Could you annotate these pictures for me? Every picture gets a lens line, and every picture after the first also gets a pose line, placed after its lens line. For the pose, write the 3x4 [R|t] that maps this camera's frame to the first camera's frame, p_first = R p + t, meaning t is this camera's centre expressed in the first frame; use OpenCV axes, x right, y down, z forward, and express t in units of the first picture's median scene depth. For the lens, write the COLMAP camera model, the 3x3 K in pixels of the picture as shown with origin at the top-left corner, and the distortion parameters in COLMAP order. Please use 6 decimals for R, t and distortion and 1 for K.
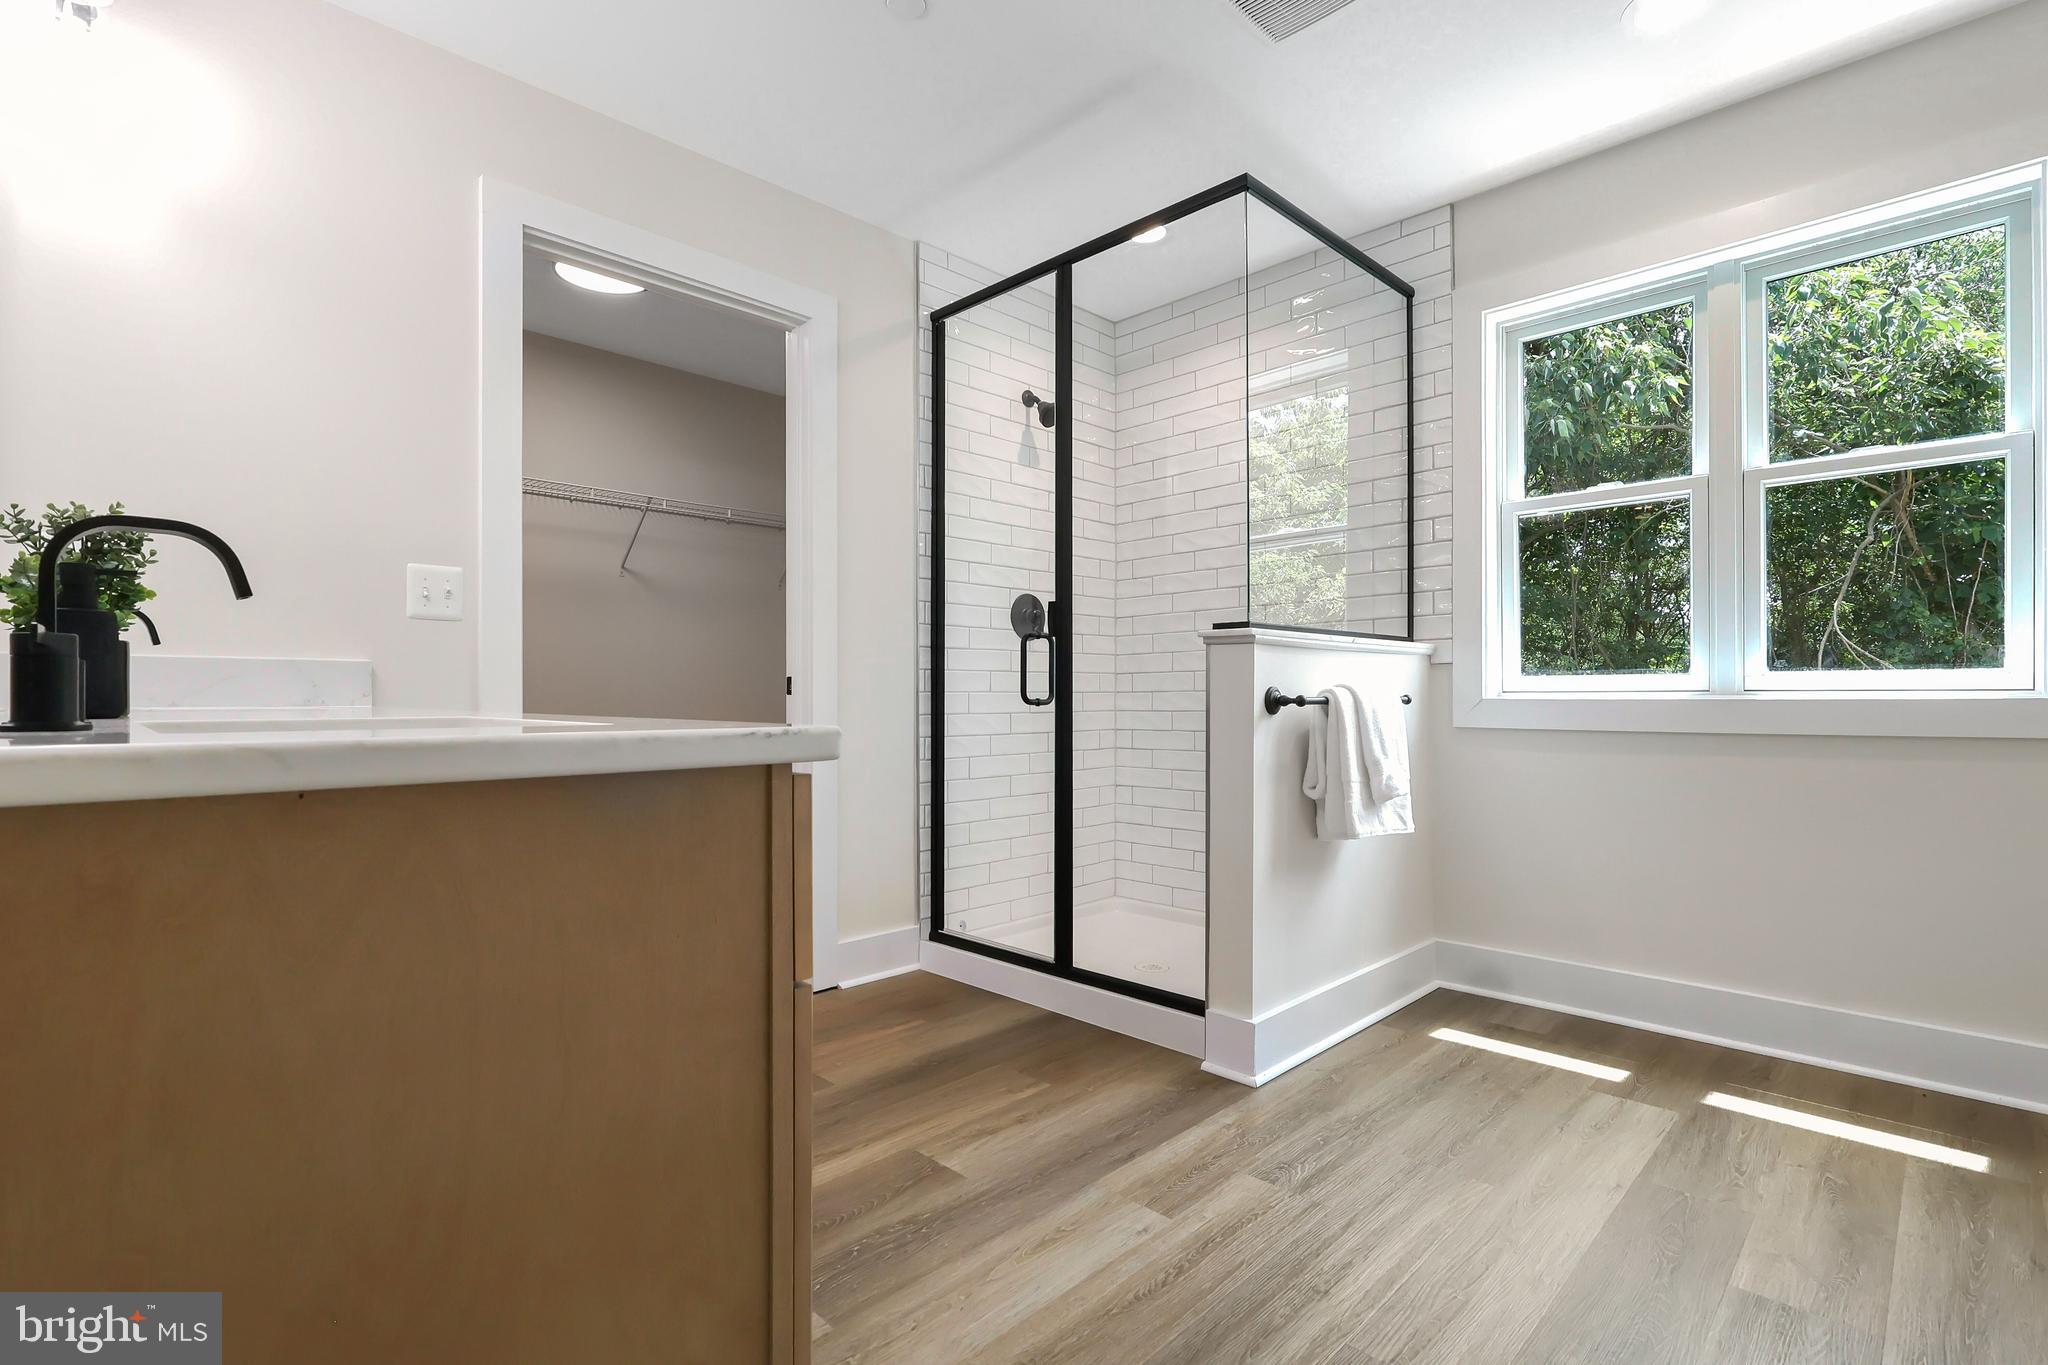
lens RADIAL K [[953.1, 0, 1021.4], [0, 953.1, 691.7], [0, 0, 1]] dist [-0.005264, -0.001440]
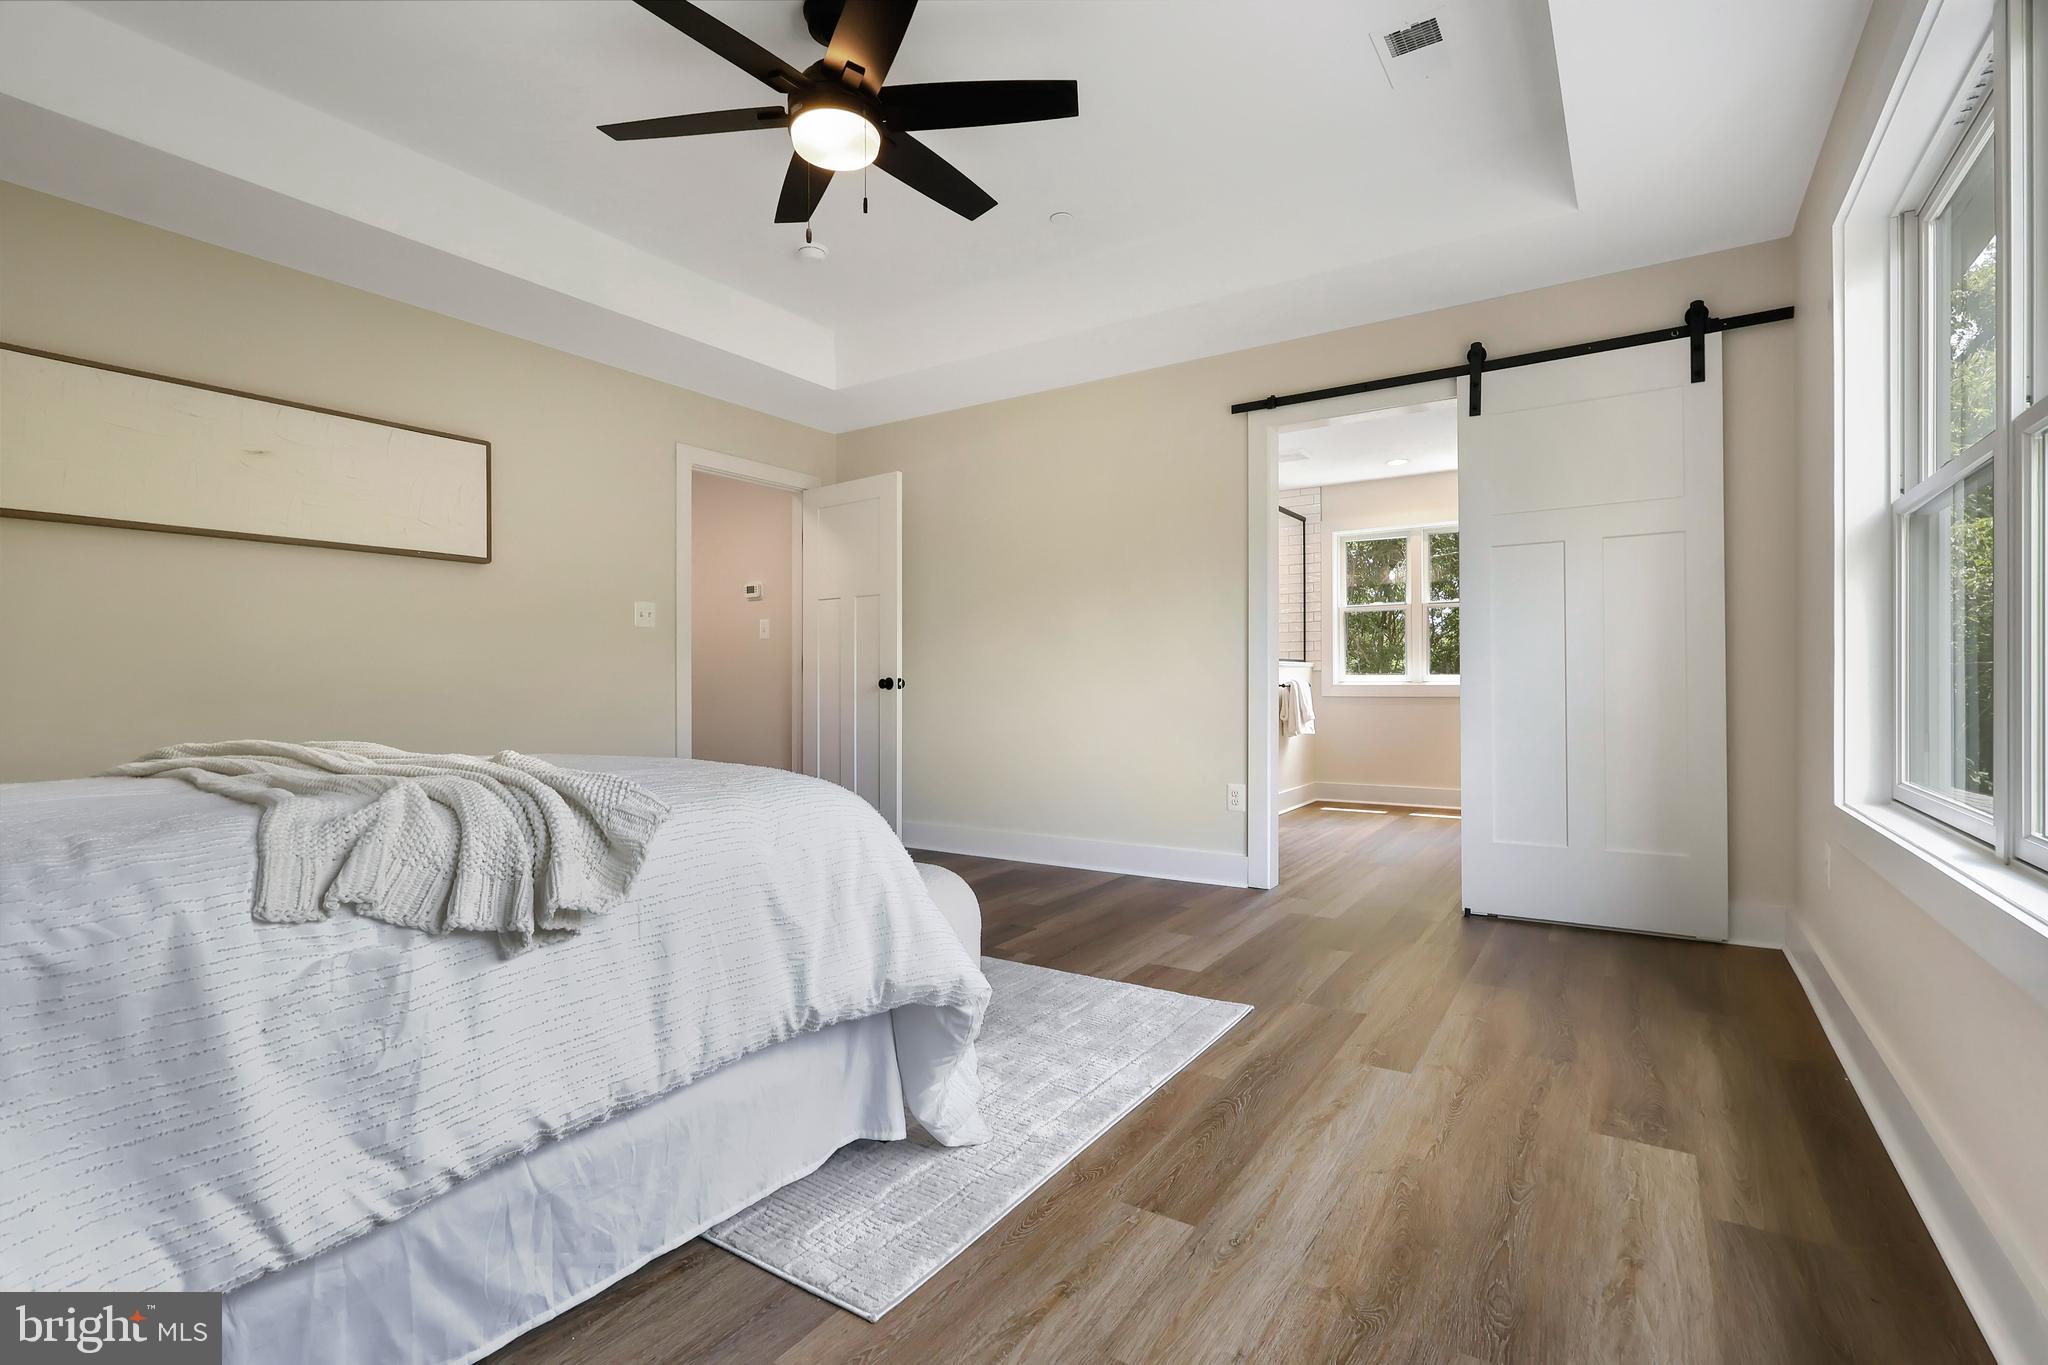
lens RADIAL K [[953.1, 0, 1028.2], [0, 953.1, 683.9], [0, 0, 1]] dist [-0.005264, -0.001440]
pose [[0.979179, -0.006572, 0.202894, -0.855922], [0.006087, 0.999977, 0.003013, -0.007752], [-0.202909, -0.001716, 0.979196, -1.371654]]
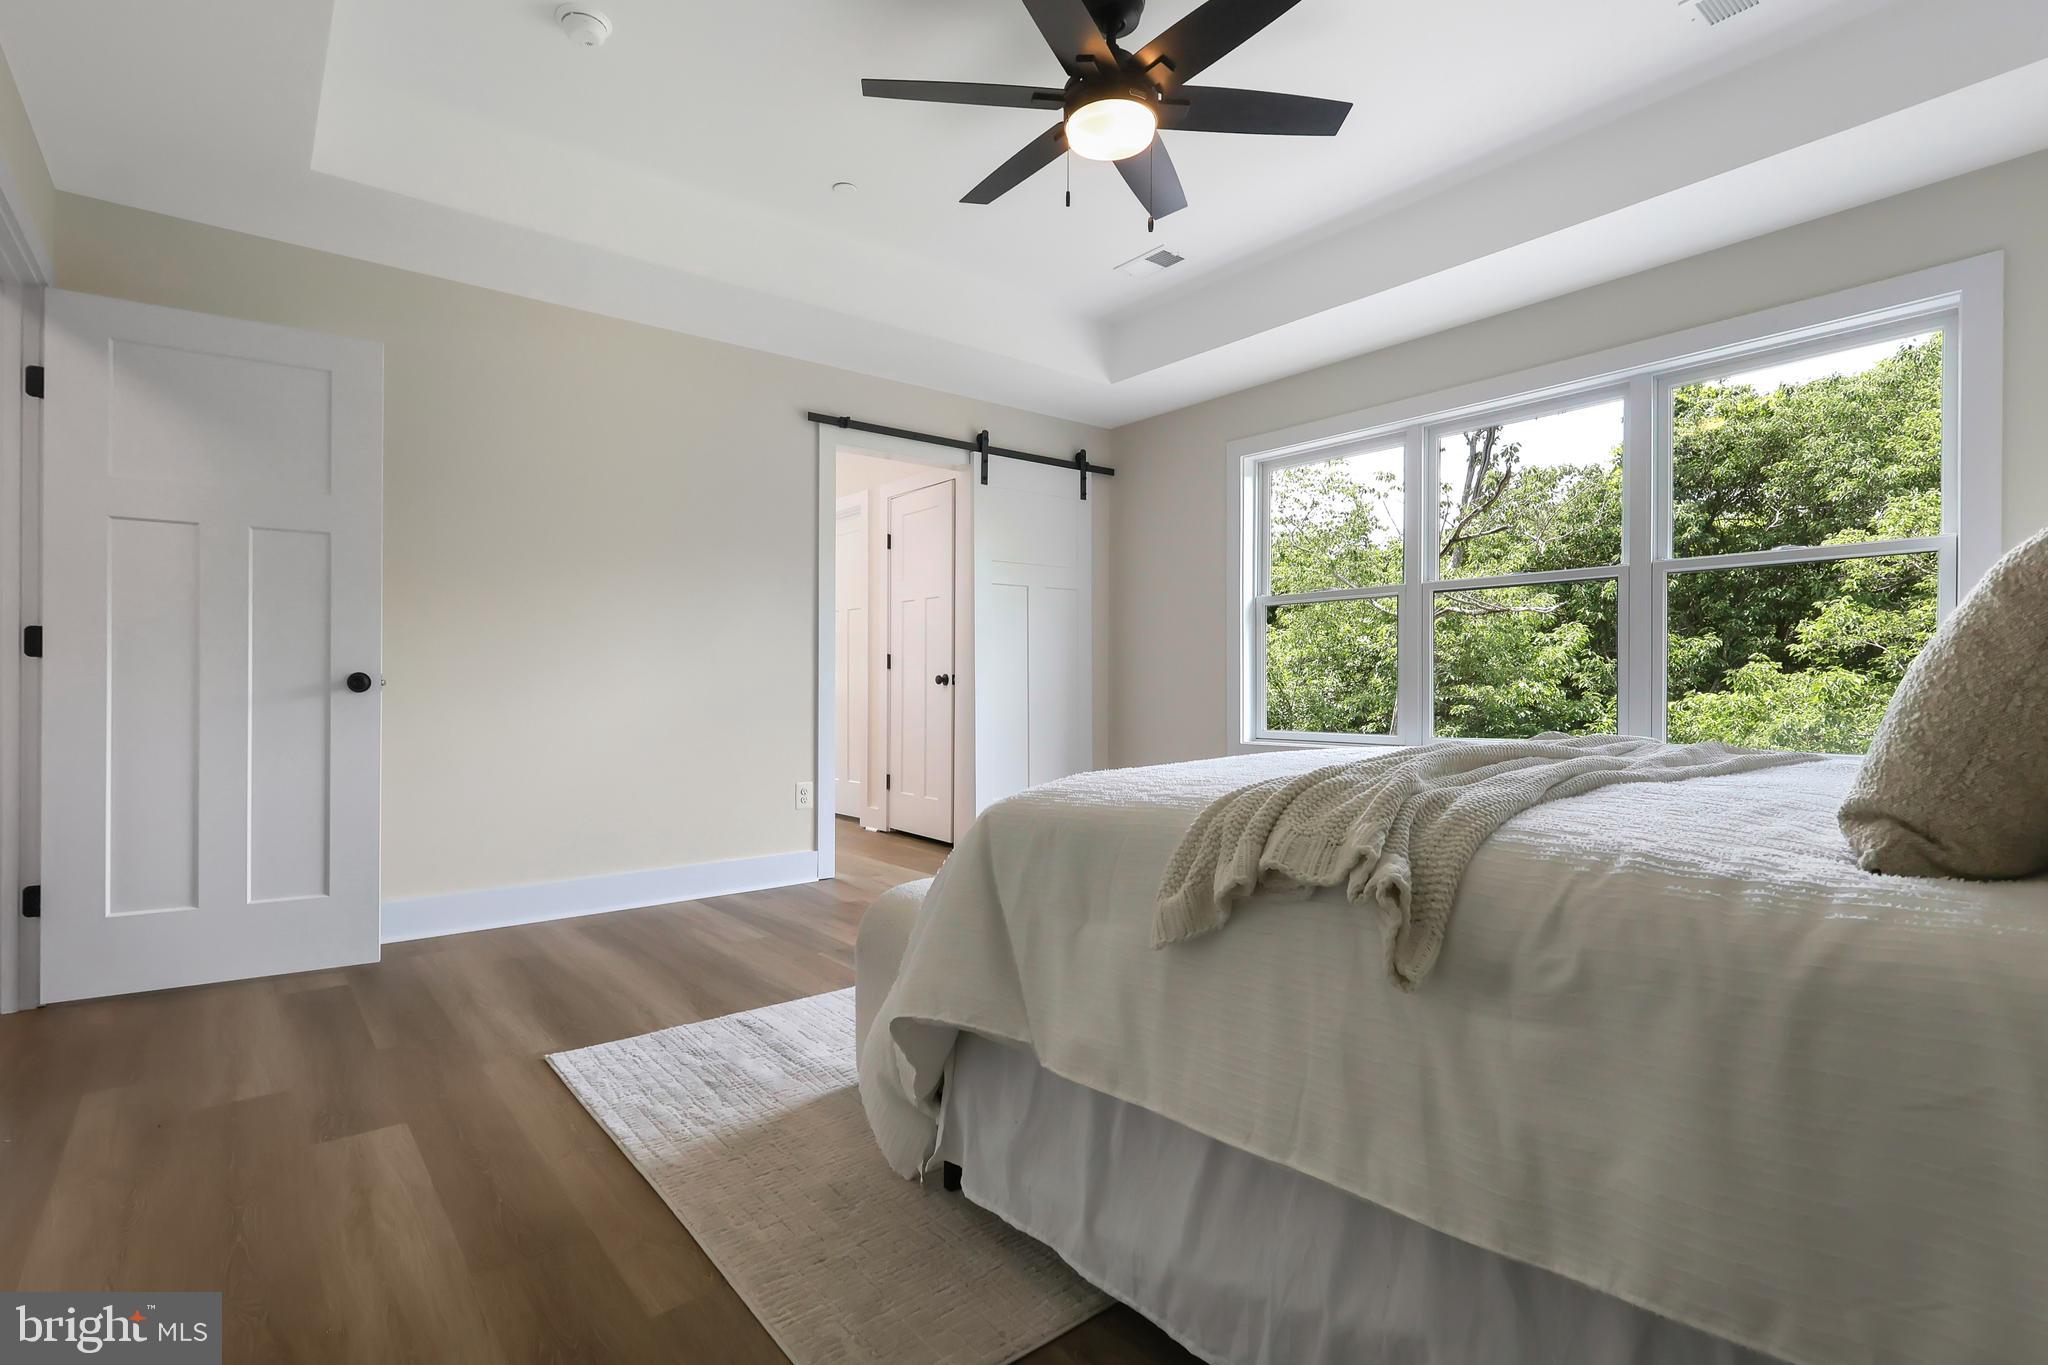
lens RADIAL K [[953.1, 0, 1023.9], [0, 953.1, 681.5], [0, 0, 1]] dist [-0.005264, -0.001440]
pose [[0.103023, 0.001208, 0.994678, -2.403256], [0.001060, 0.999999, -0.001324, 0.001039], [-0.994678, 0.001191, 0.103022, 0.230972]]
